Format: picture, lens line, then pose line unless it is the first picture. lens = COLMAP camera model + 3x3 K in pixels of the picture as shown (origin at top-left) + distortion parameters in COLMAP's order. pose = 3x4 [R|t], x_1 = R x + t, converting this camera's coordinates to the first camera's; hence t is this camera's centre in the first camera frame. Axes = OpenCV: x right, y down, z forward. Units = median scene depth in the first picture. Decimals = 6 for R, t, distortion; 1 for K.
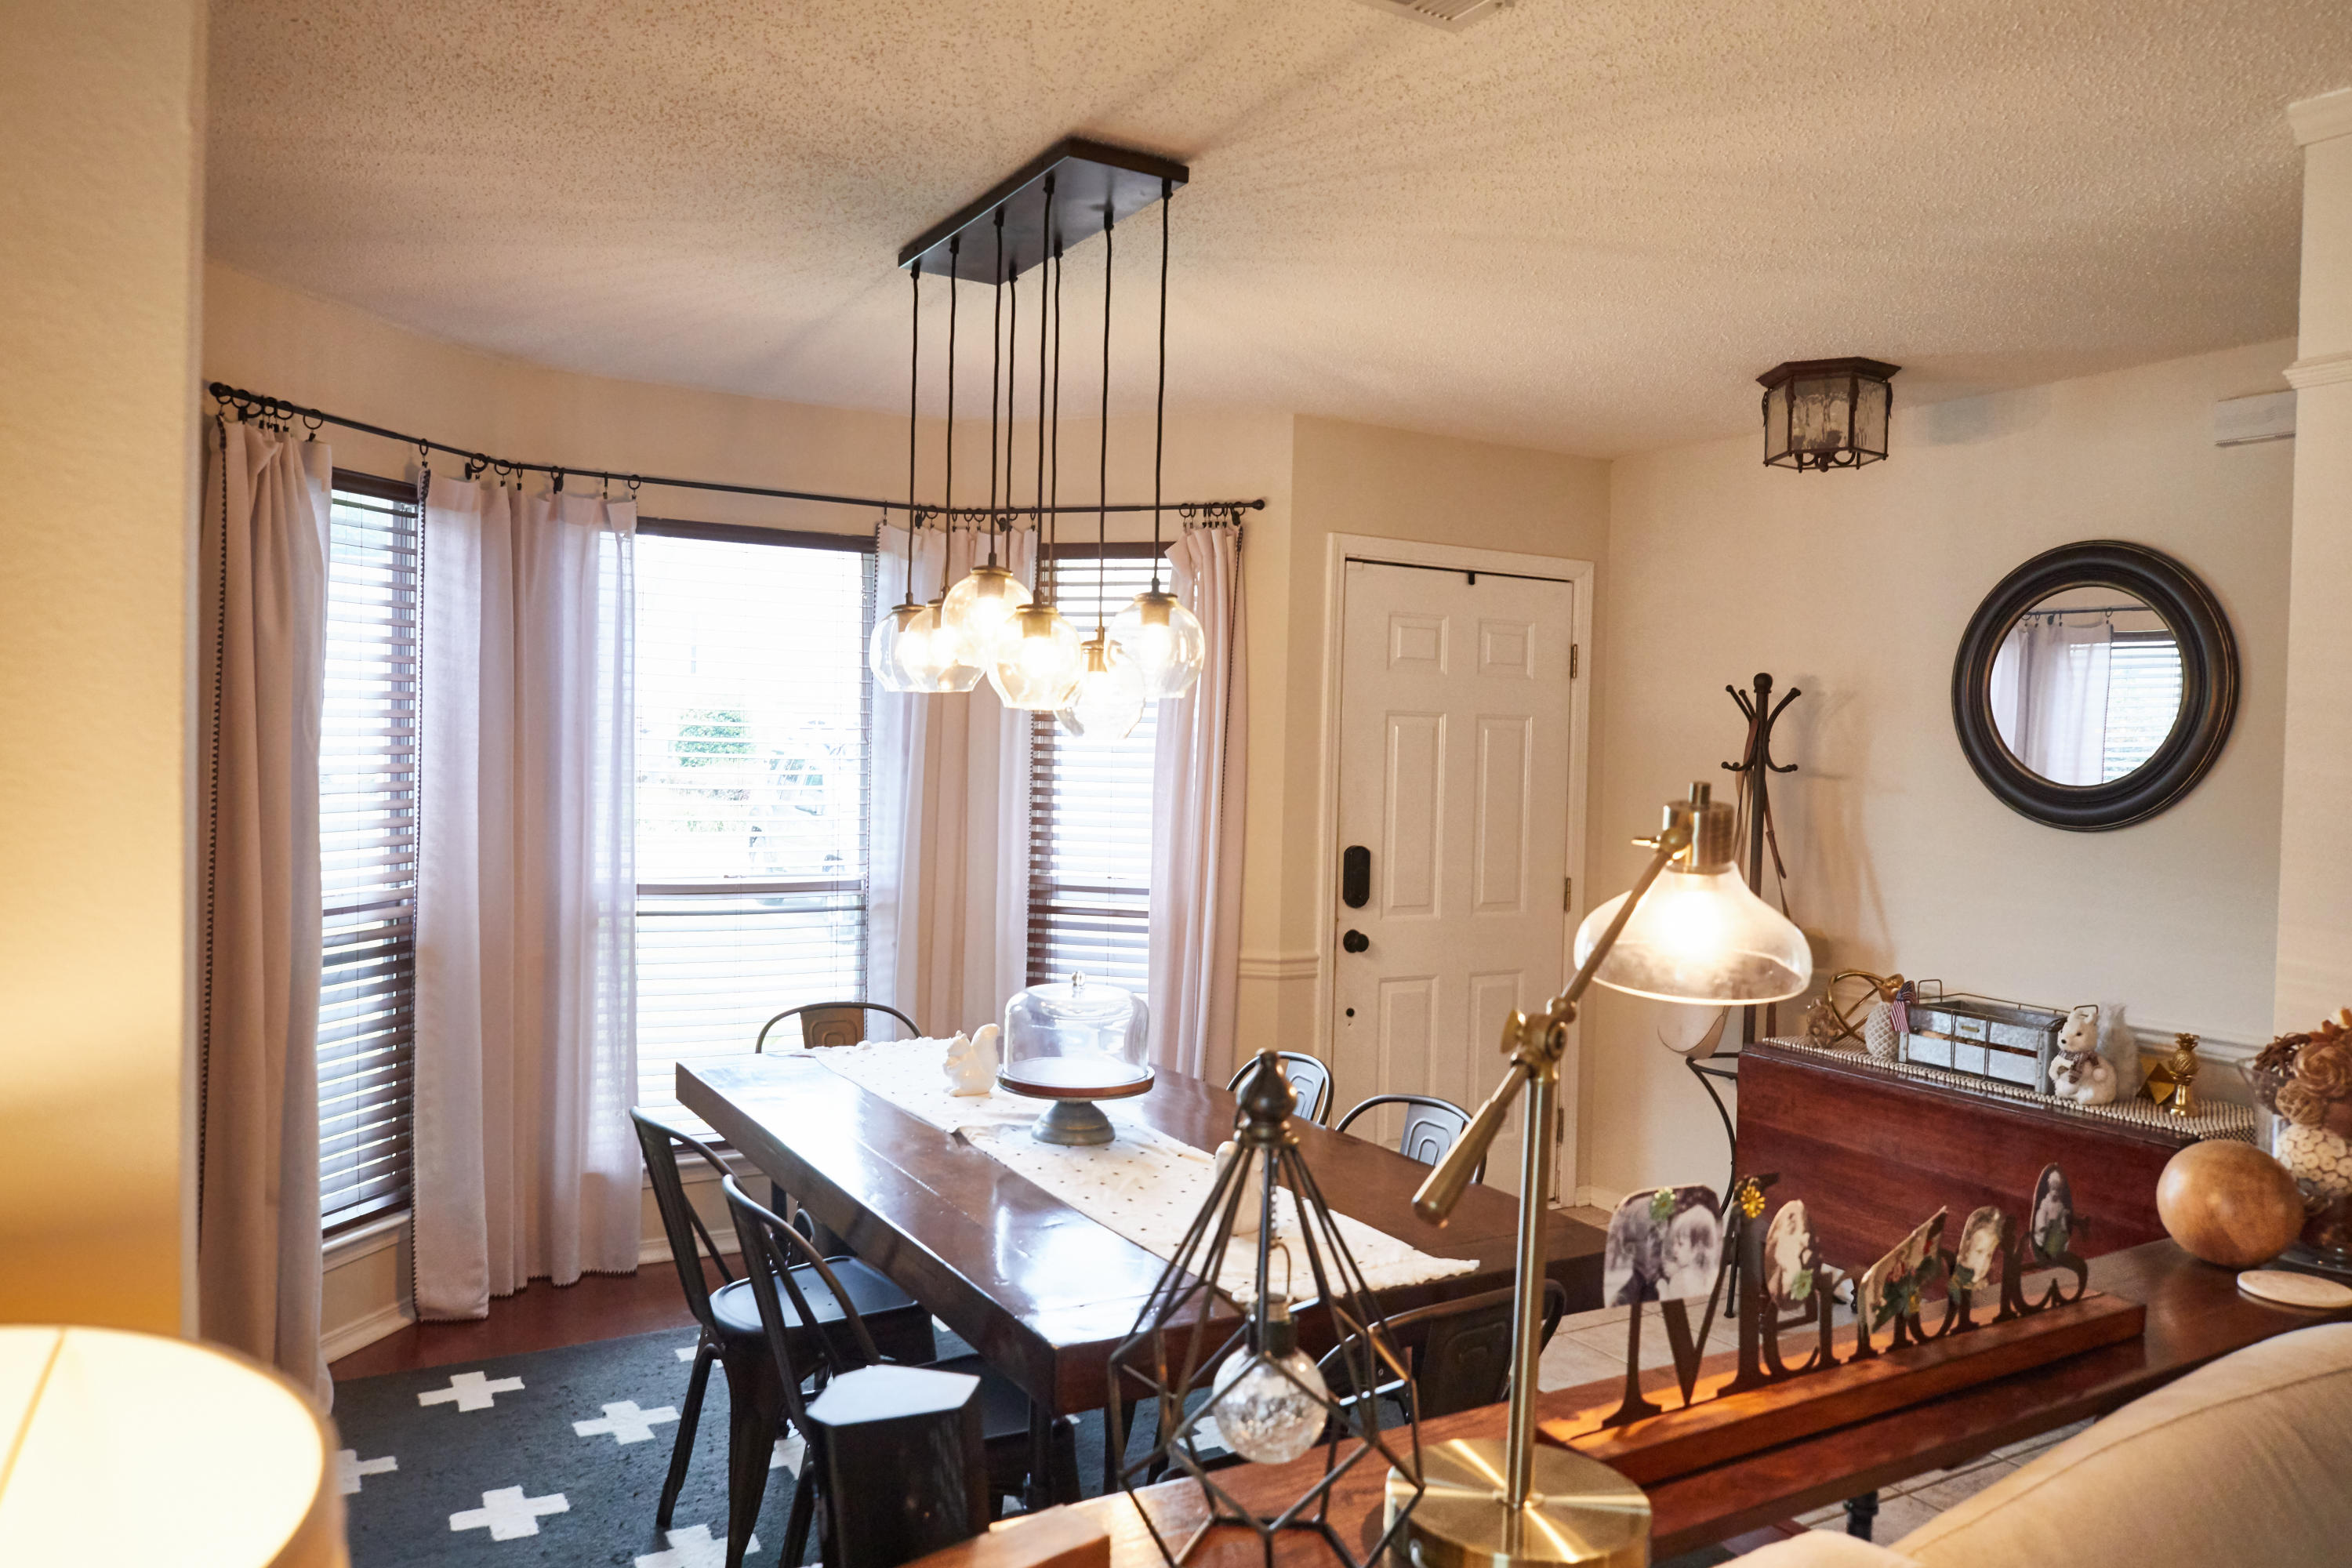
lens RADIAL K [[1638.6, 0, 1176.0], [0, 1638.6, 784.0], [0, 0, 1]] dist [-0.008928, -0.001479]
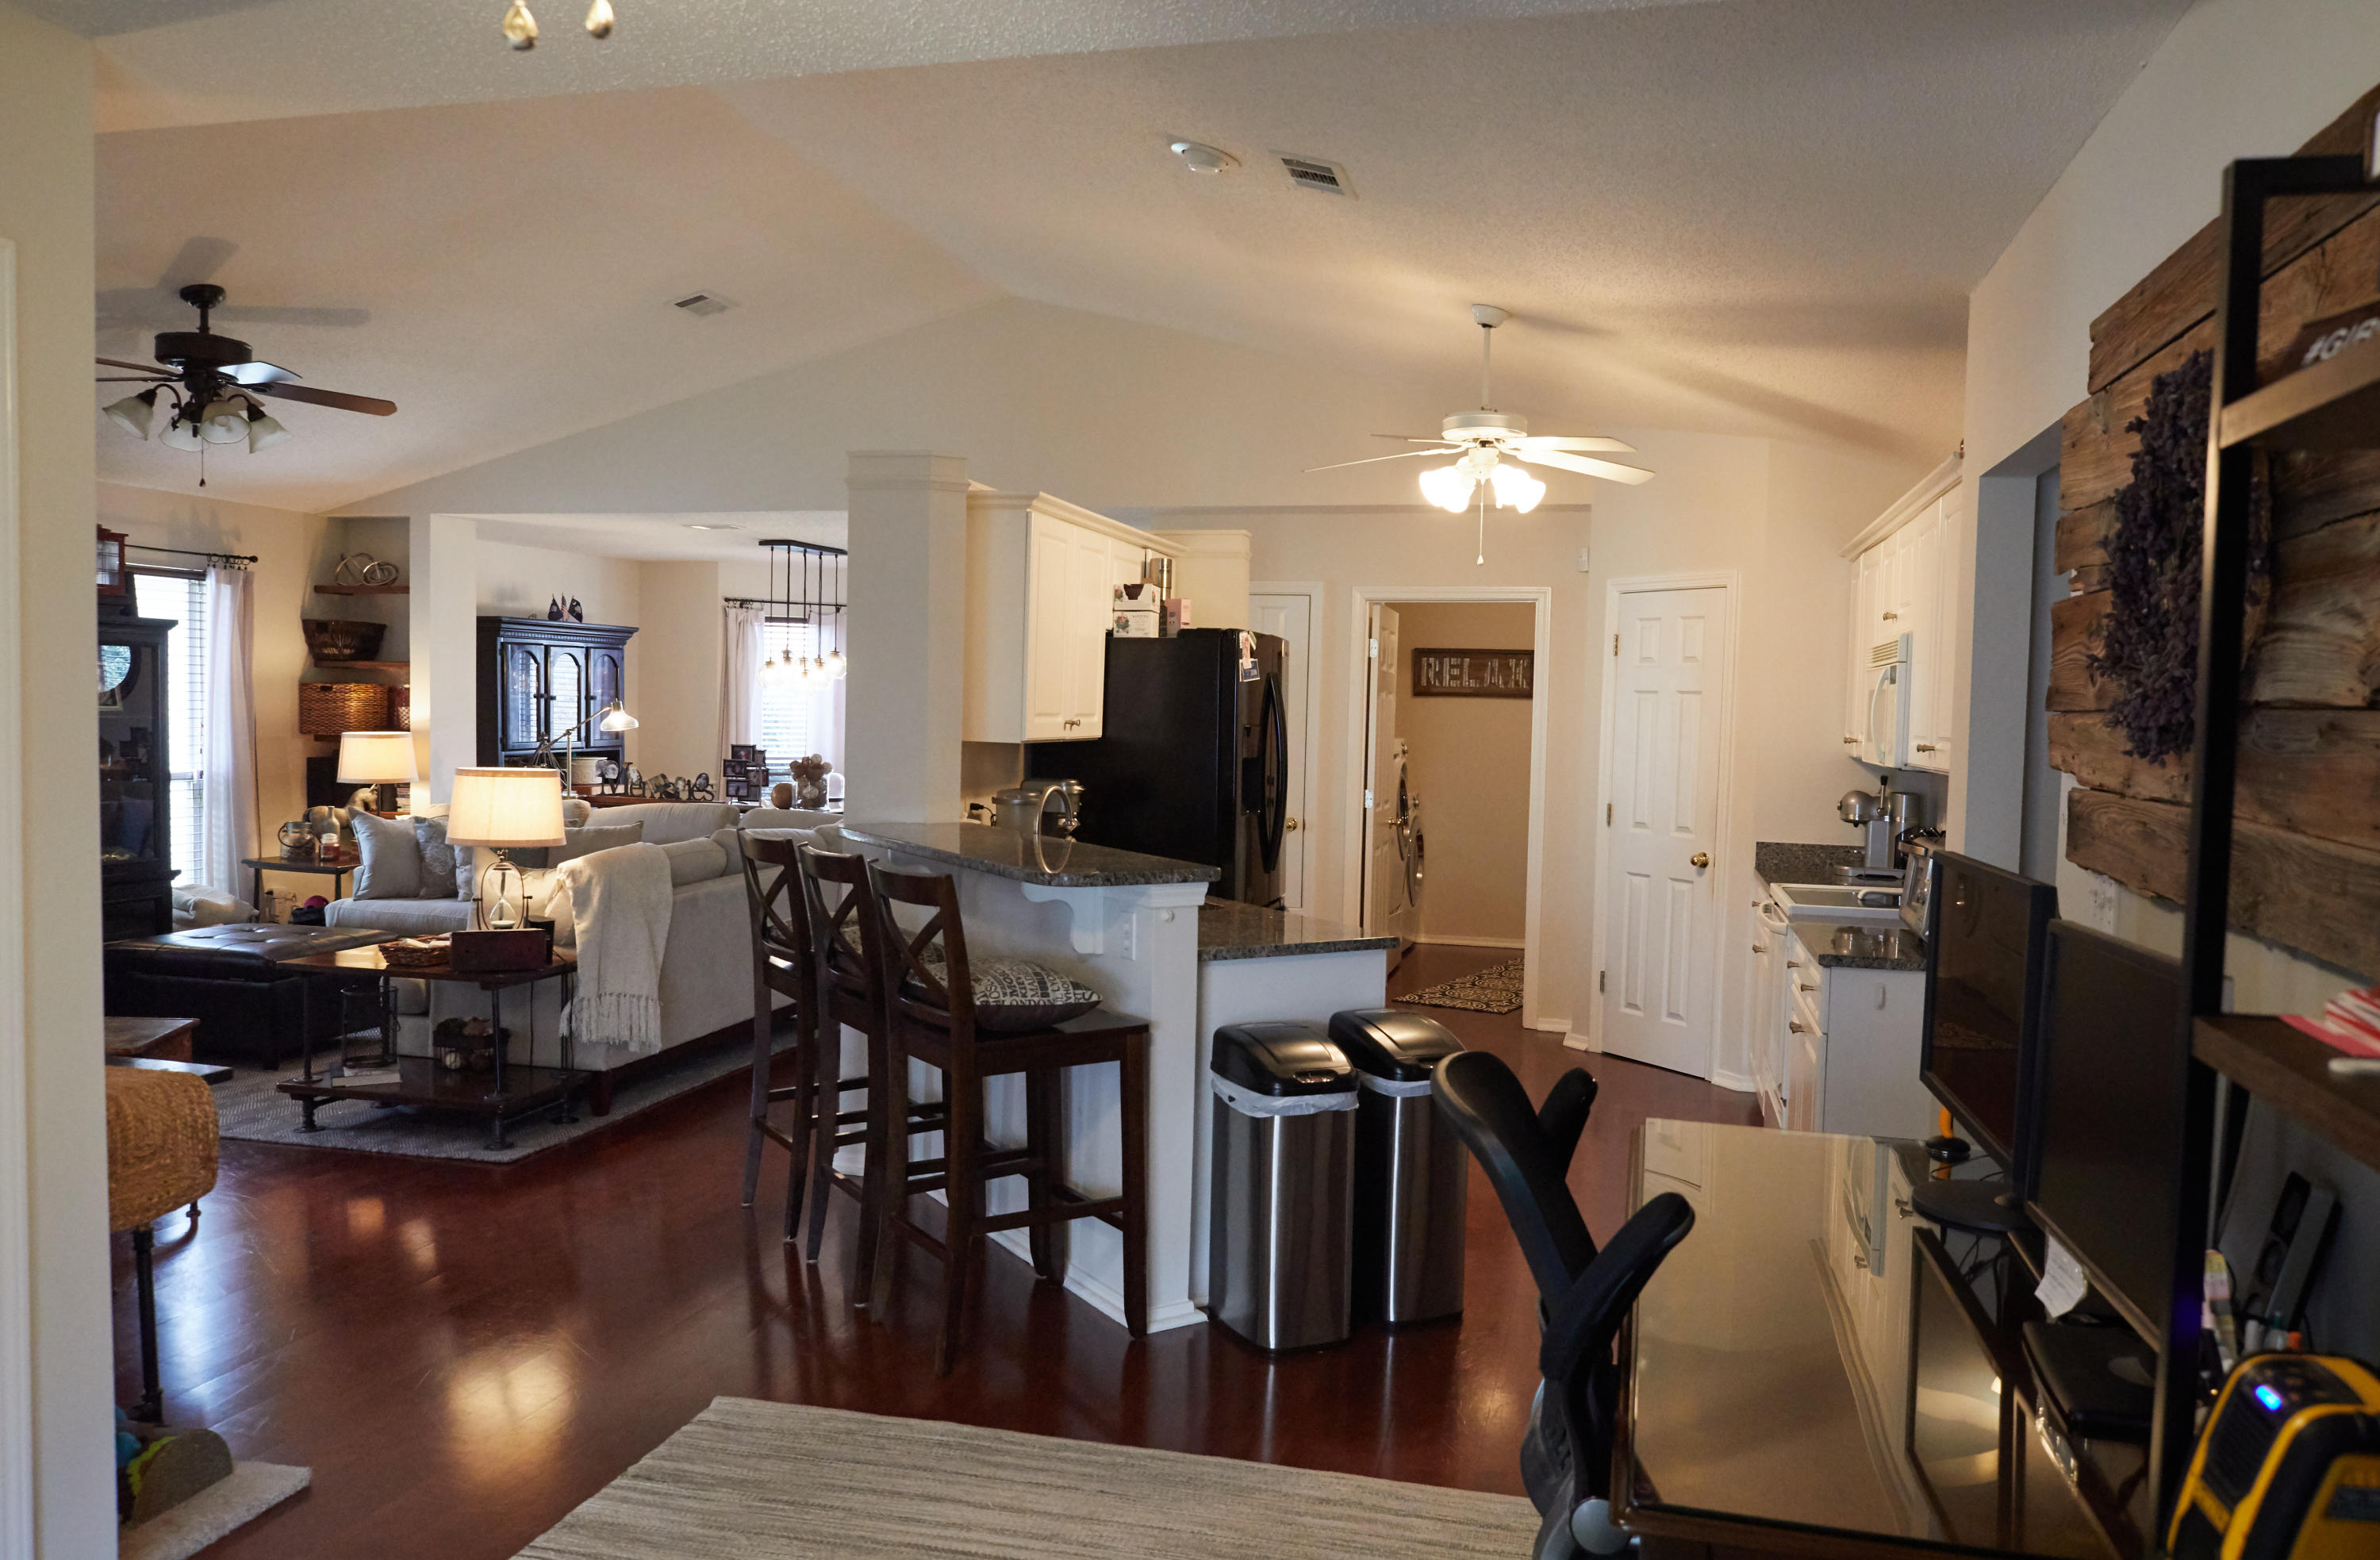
lens RADIAL K [[1703.2, 0, 1188.9], [0, 1703.2, 789.3], [0, 0, 1]] dist [-0.004256, -0.003373]
pose [[0.707277, 0.026098, -0.706455, 1.999466], [-0.023194, 0.999637, 0.013708, 0.064314], [0.706556, 0.006690, 0.707625, -0.638600]]
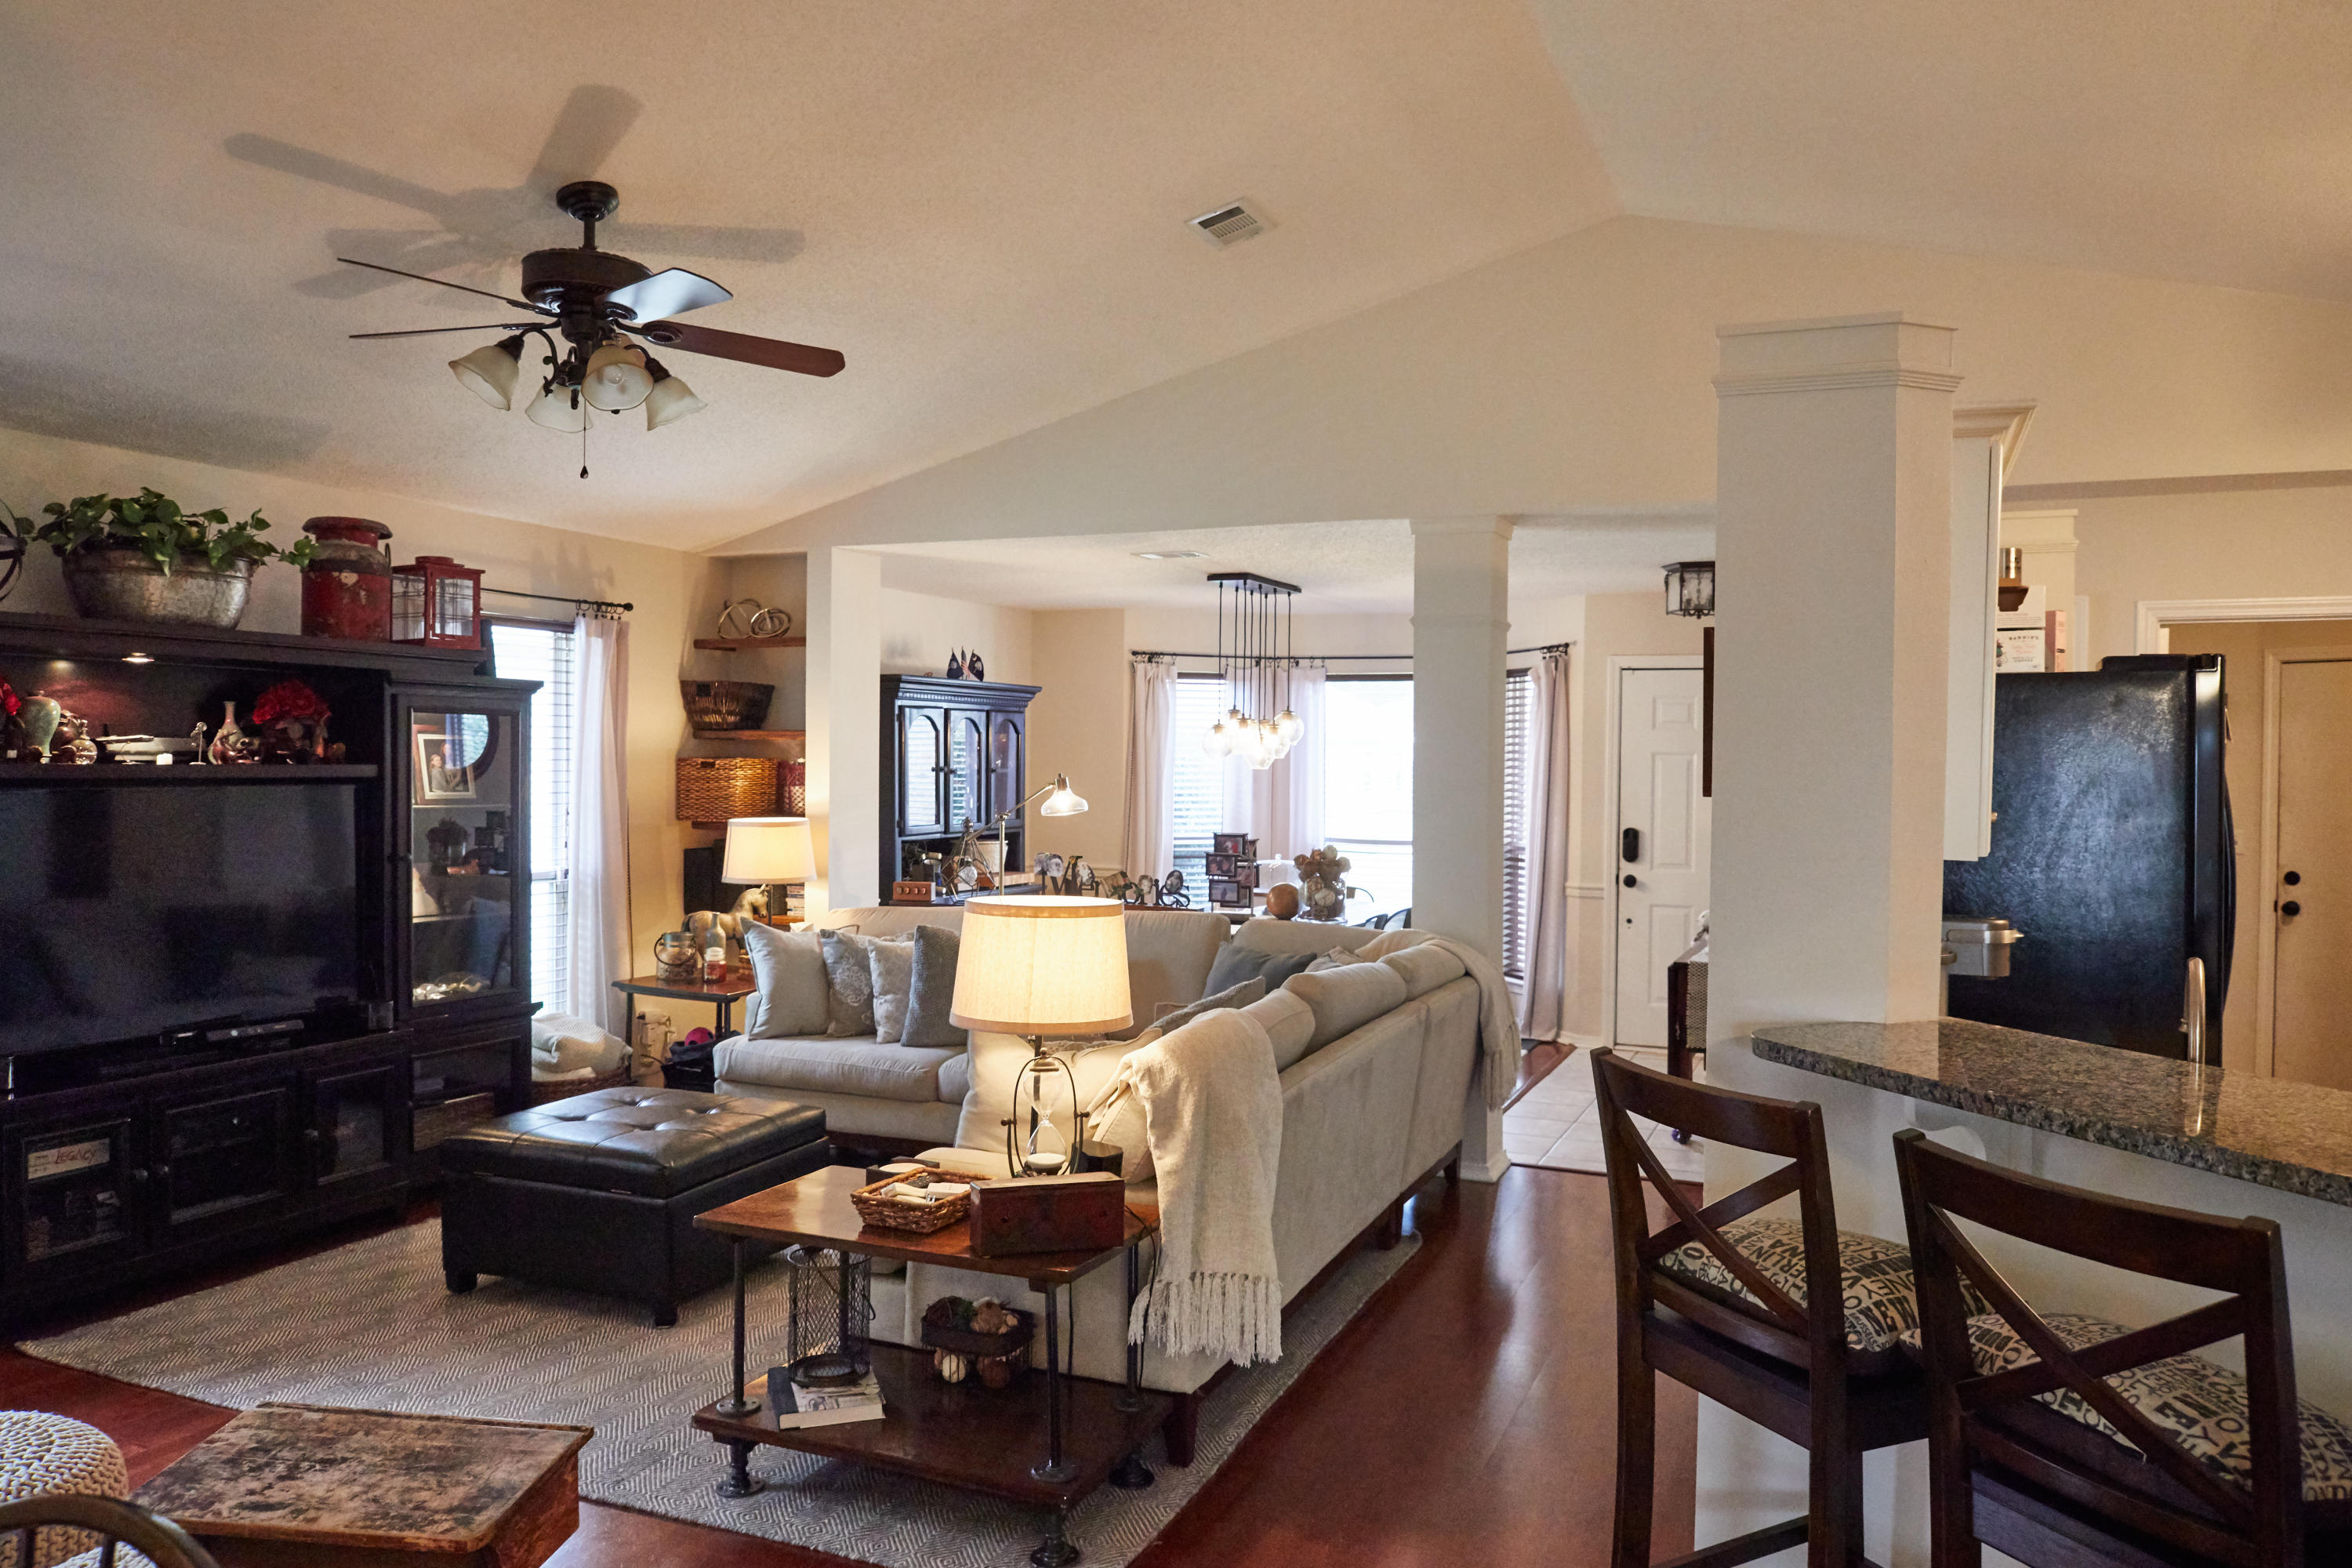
lens RADIAL K [[1620.3, 0, 1176.0], [0, 1620.3, 784.0], [0, 0, 1]] dist [-0.025191, 0.001908]
pose [[0.589614, -0.005895, -0.807663, 1.362690], [-0.017958, 0.999630, -0.020406, 0.038193], [0.807485, 0.026536, 0.589291, -0.486226]]
